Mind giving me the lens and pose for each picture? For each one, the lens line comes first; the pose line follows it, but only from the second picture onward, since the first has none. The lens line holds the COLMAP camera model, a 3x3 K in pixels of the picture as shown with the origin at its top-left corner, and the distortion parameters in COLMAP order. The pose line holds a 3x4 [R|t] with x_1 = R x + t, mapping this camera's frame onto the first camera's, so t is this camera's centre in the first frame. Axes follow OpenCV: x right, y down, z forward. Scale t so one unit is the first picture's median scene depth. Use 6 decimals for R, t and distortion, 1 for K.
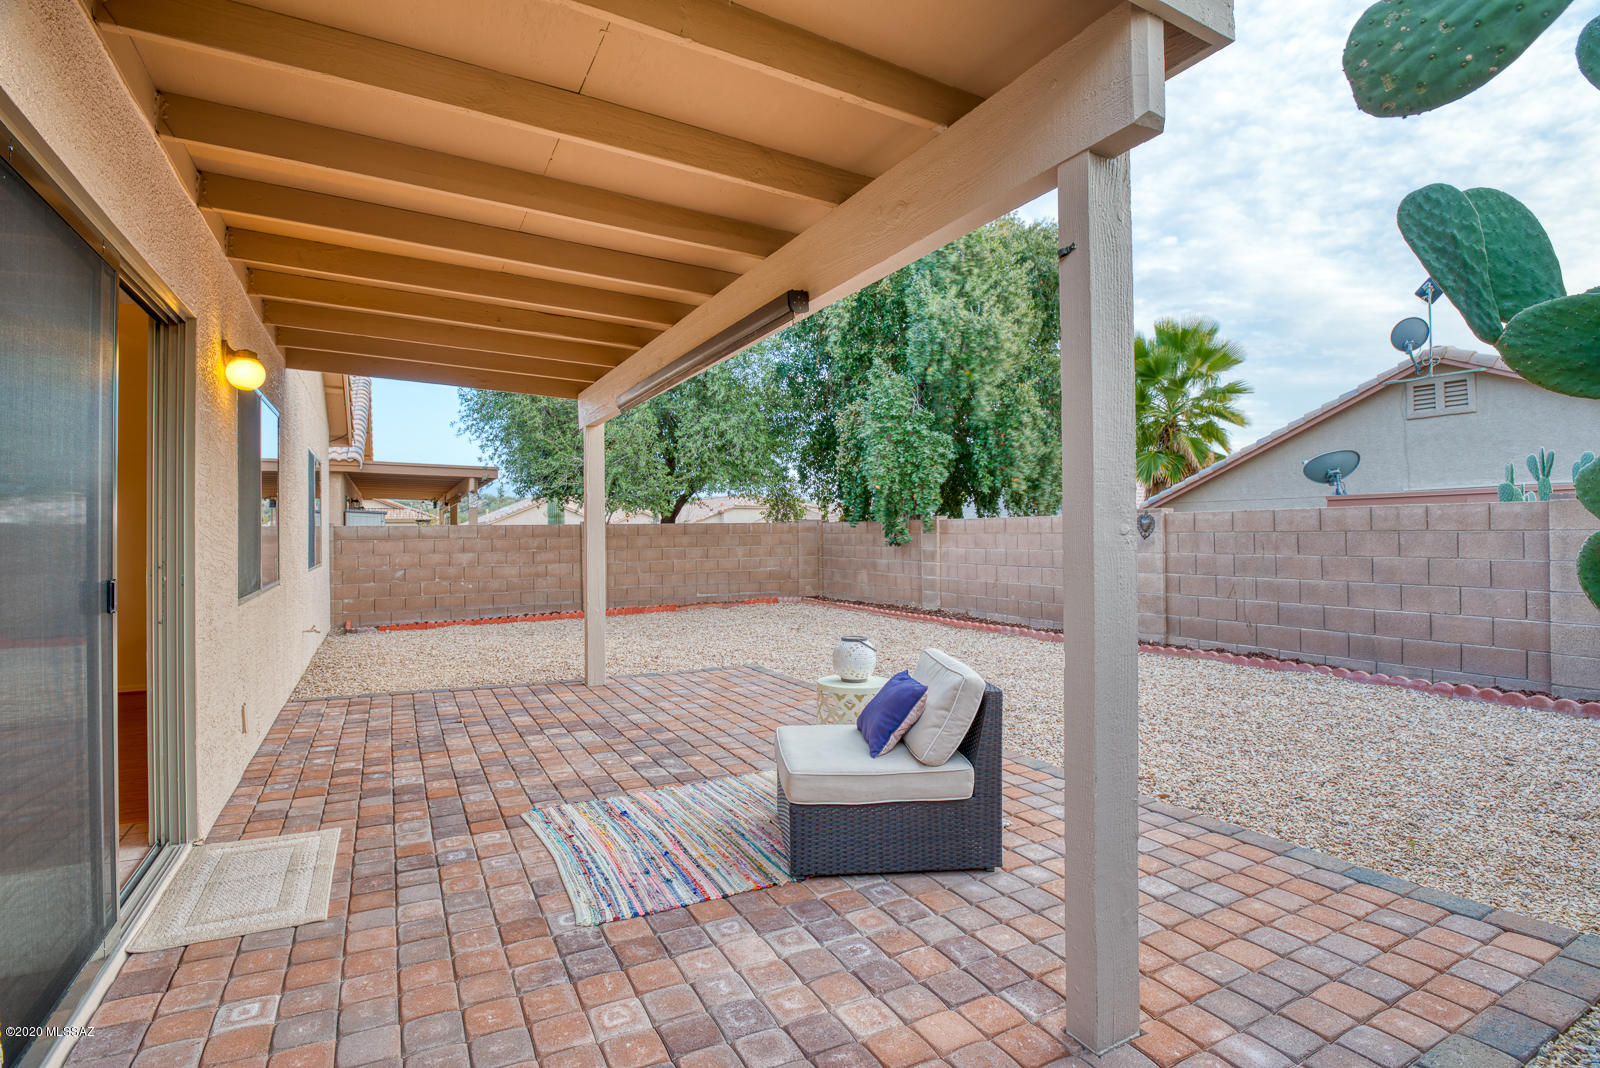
lens RADIAL K [[773.9, 0, 800.0], [0, 773.9, 534.0], [0, 0, 1]] dist [-0.026190, -0.000769]
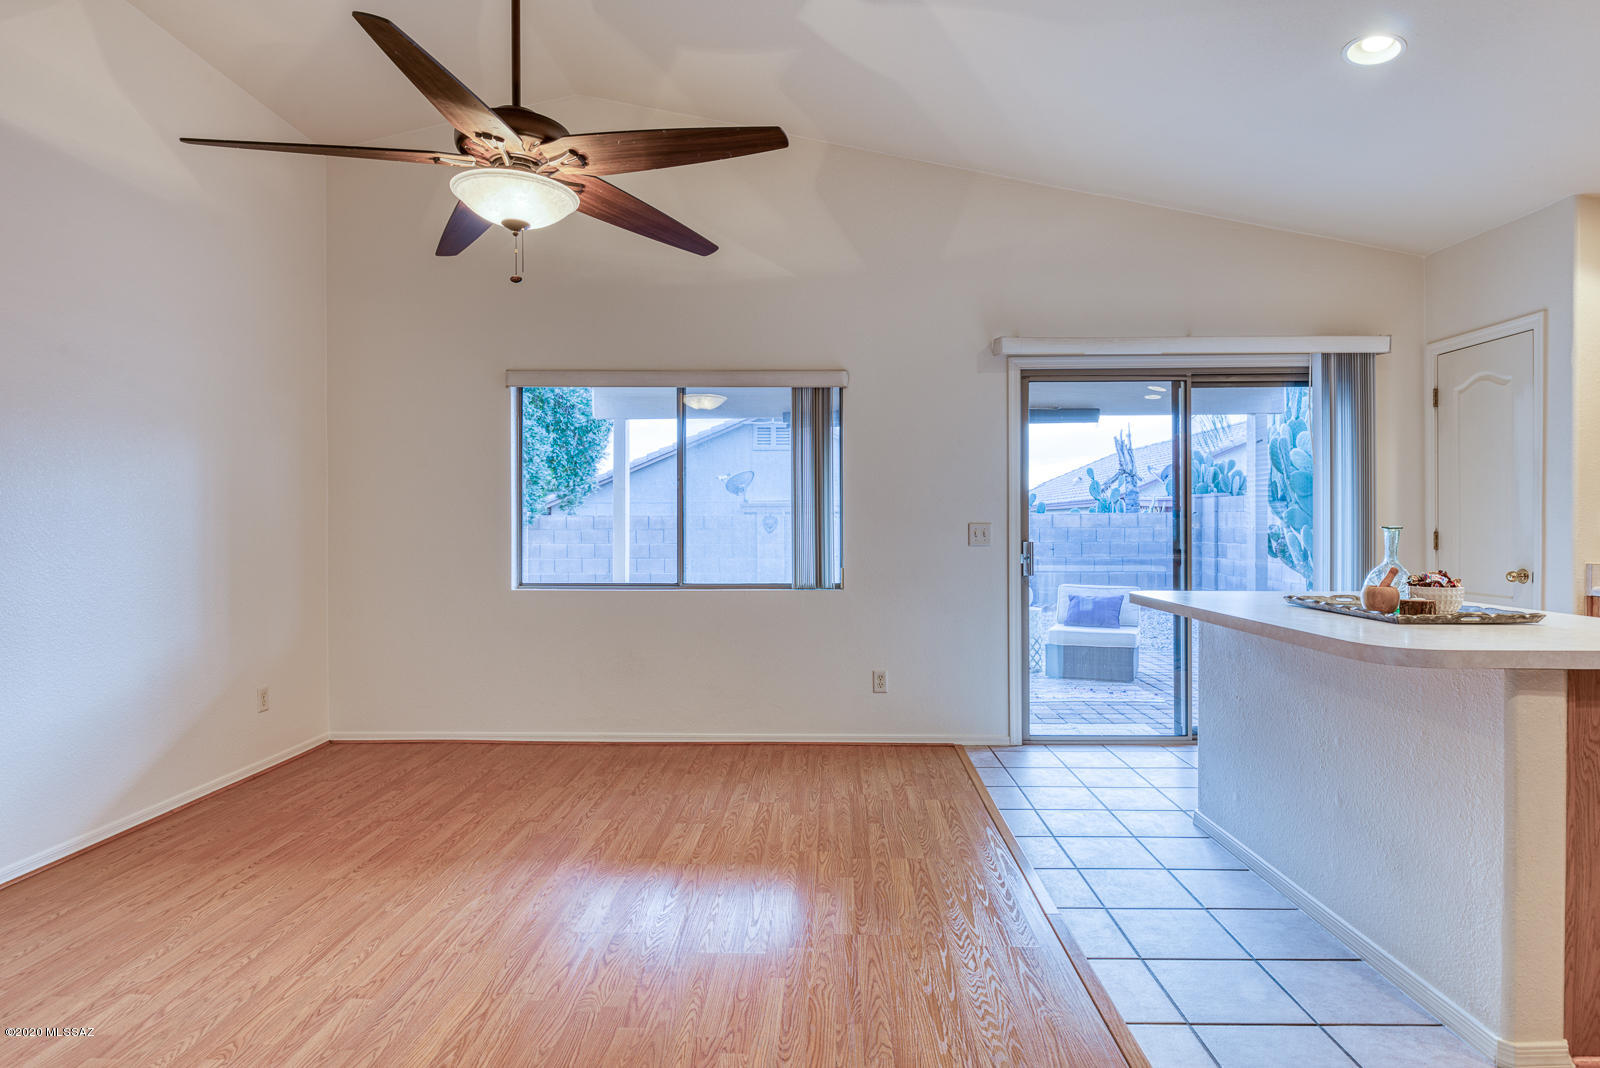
lens RADIAL K [[865.4, 0, 800.0], [0, 865.4, 534.0], [0, 0, 1]] dist [-0.009010, -0.000695]
pose [[0.496473, -0.001369, 0.868051, -1.316911], [0.000491, 0.999999, 0.001297, 0.007672], [-0.868052, -0.000217, 0.496473, 0.294328]]
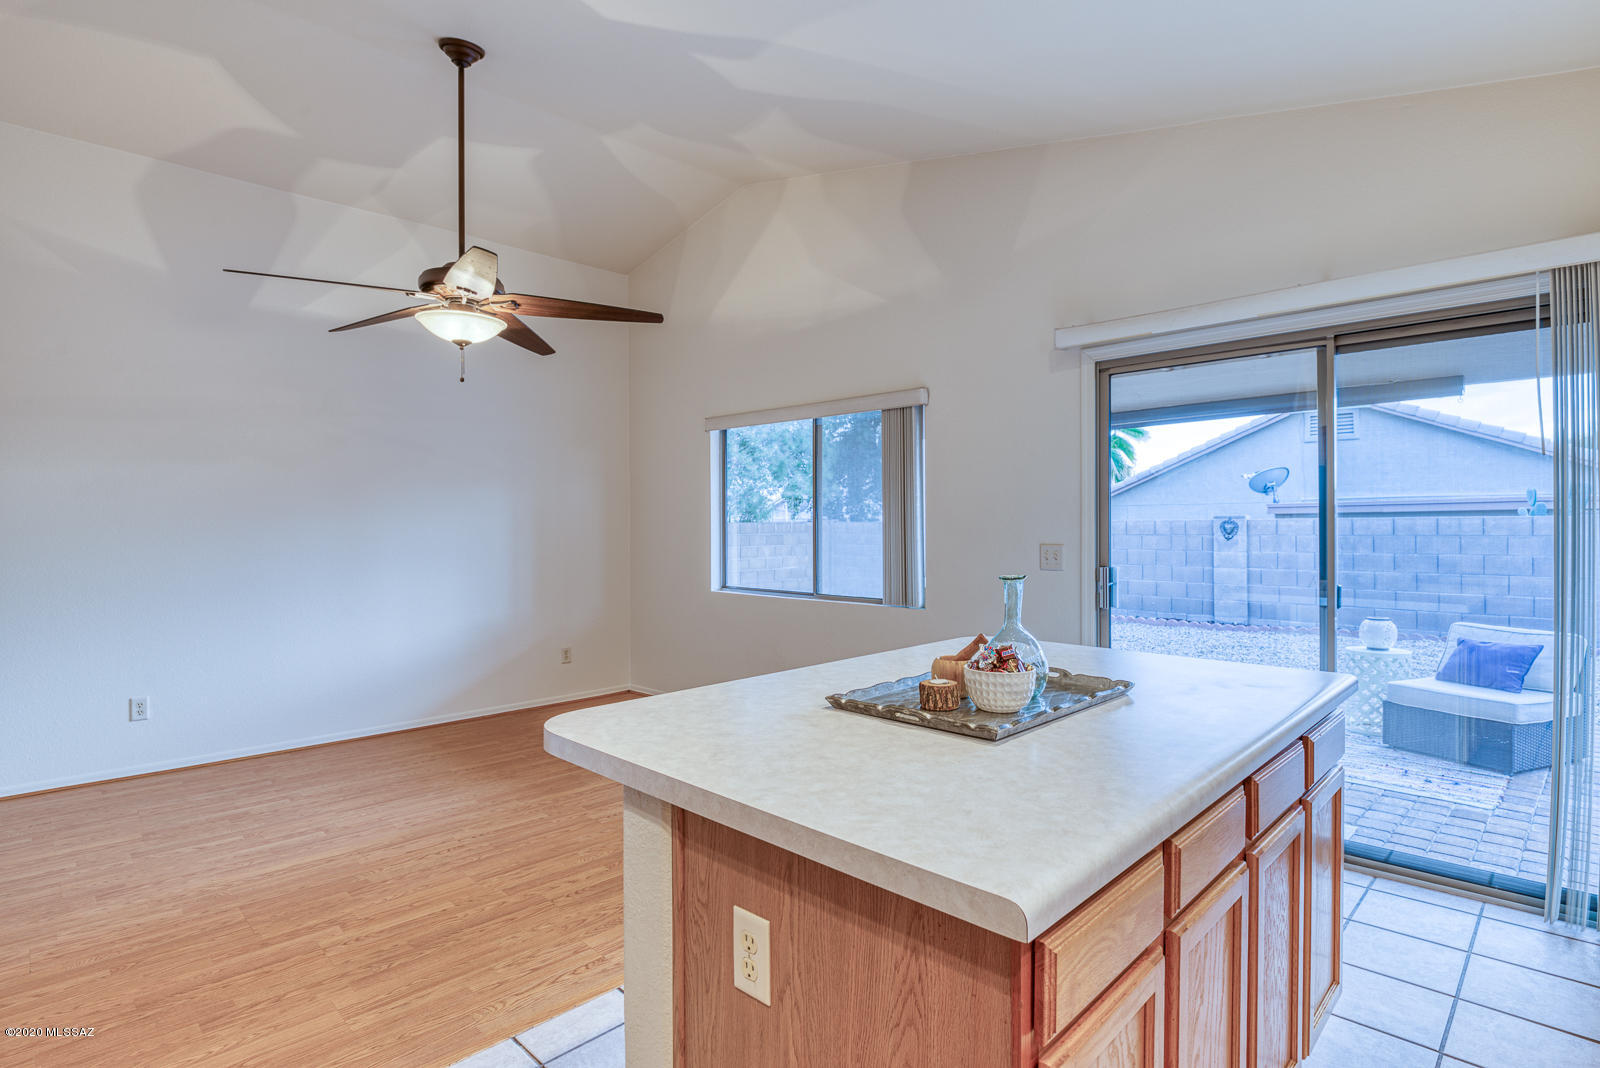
lens RADIAL K [[806.0, 0, 799.4], [0, 806.0, 528.4], [0, 0, 1]] dist [-0.010071, -0.000617]
pose [[0.956642, 0.002797, 0.291252, -0.892545], [-0.002624, 0.999996, -0.000985, -0.014447], [-0.291253, 0.000178, 0.956646, -0.042633]]
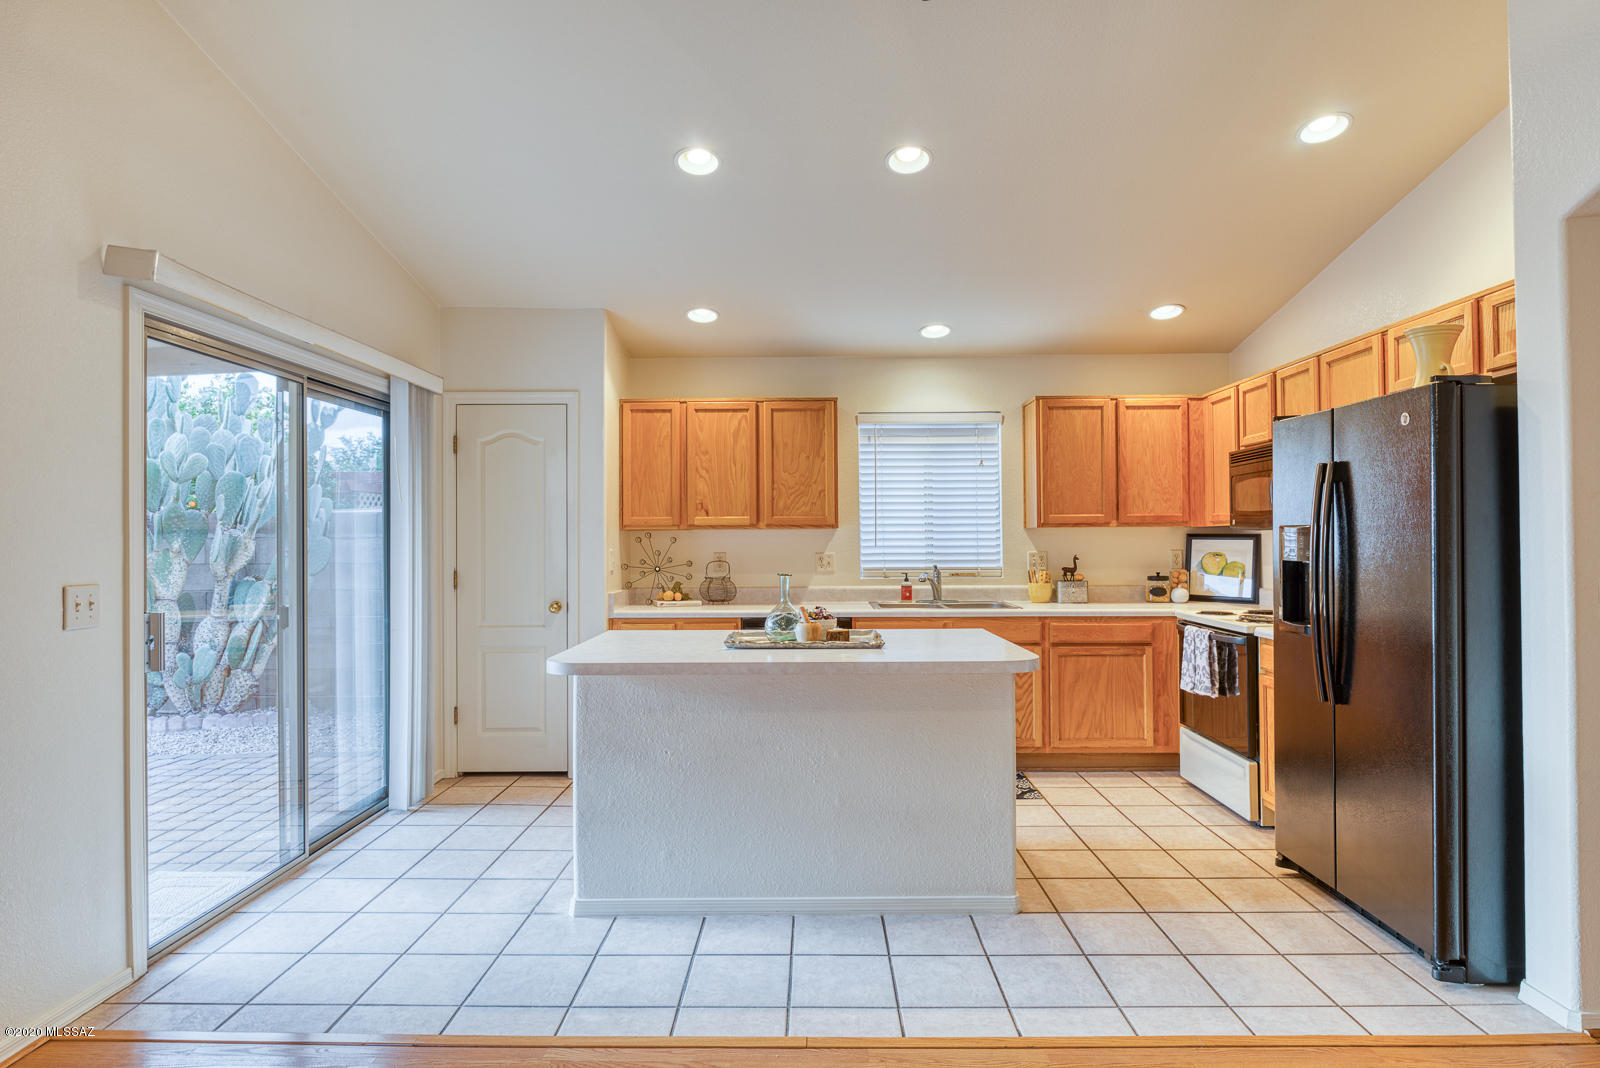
lens RADIAL K [[887.5, 0, 804.1], [0, 887.5, 532.4], [0, 0, 1]] dist [-0.002701, -0.001812]
pose [[-0.874842, 0.017031, 0.484108, -1.034009], [0.014080, 0.999854, -0.009732, -0.019390], [-0.484203, -0.001698, -0.874954, 0.793001]]
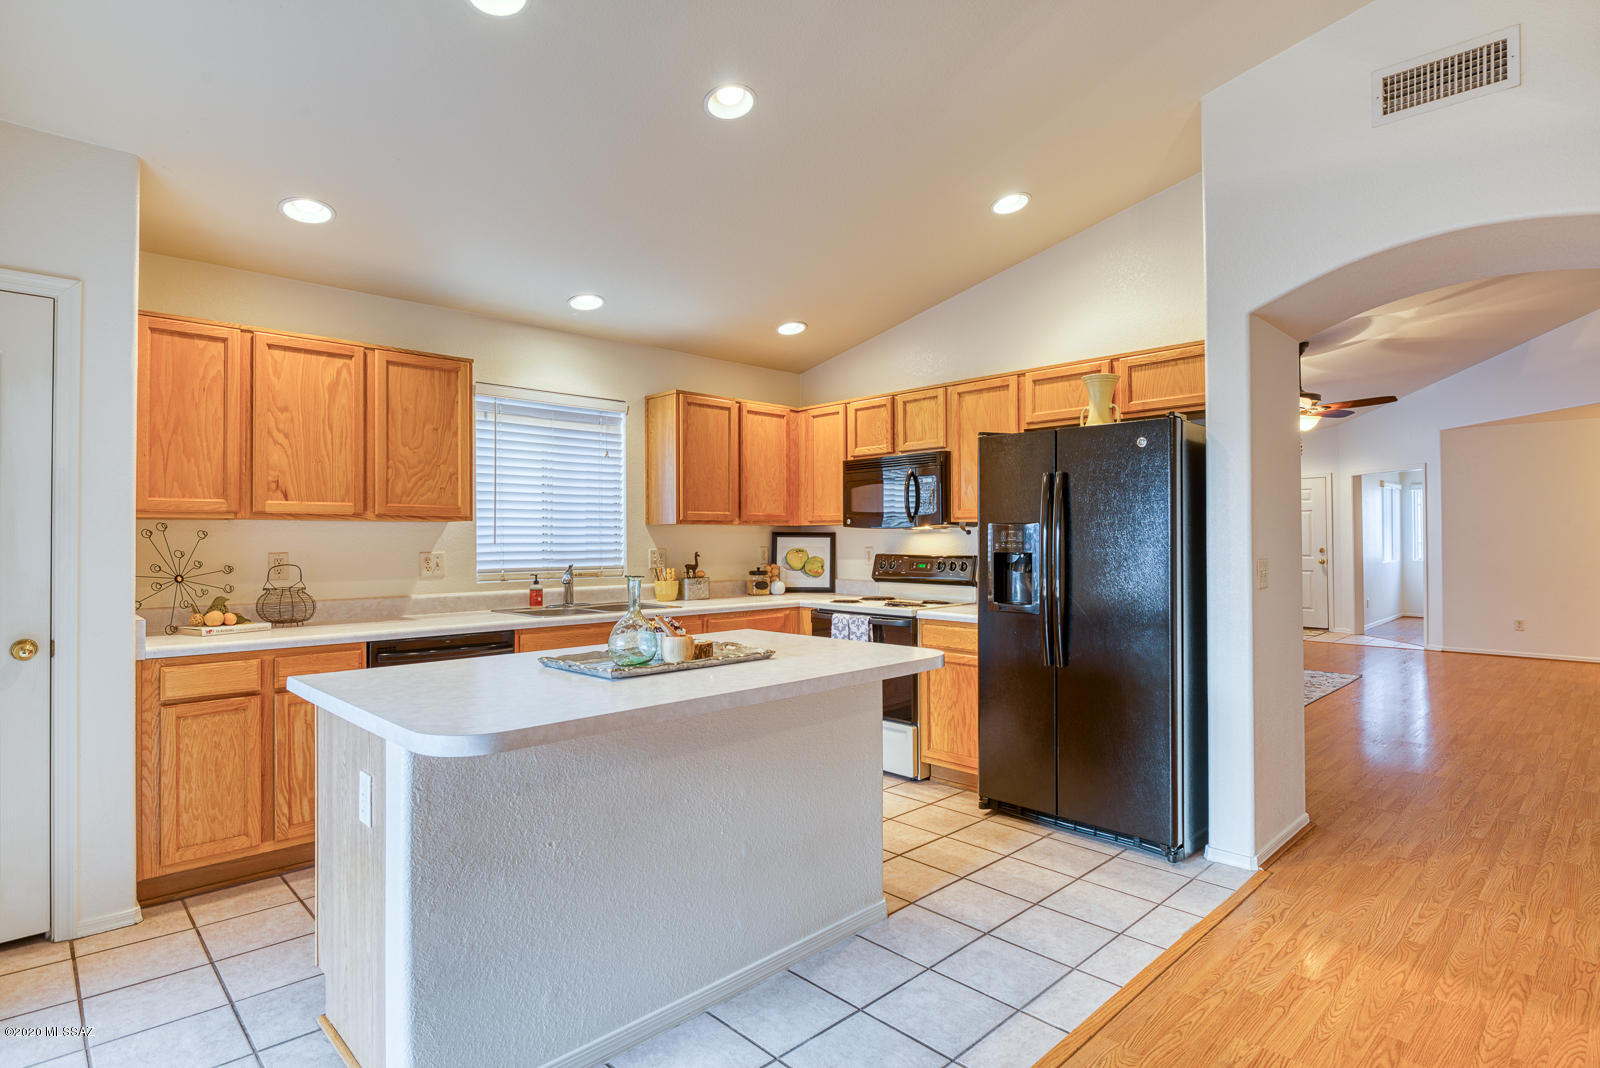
lens RADIAL K [[826.9, 0, 807.8], [0, 826.9, 532.0], [0, 0, 1]] dist [-0.003857, -0.001035]
pose [[-0.959843, 0.009168, -0.280389, -0.677227], [0.010629, 0.999937, -0.003689, -0.017382], [0.280337, -0.006521, -0.959880, 0.709733]]
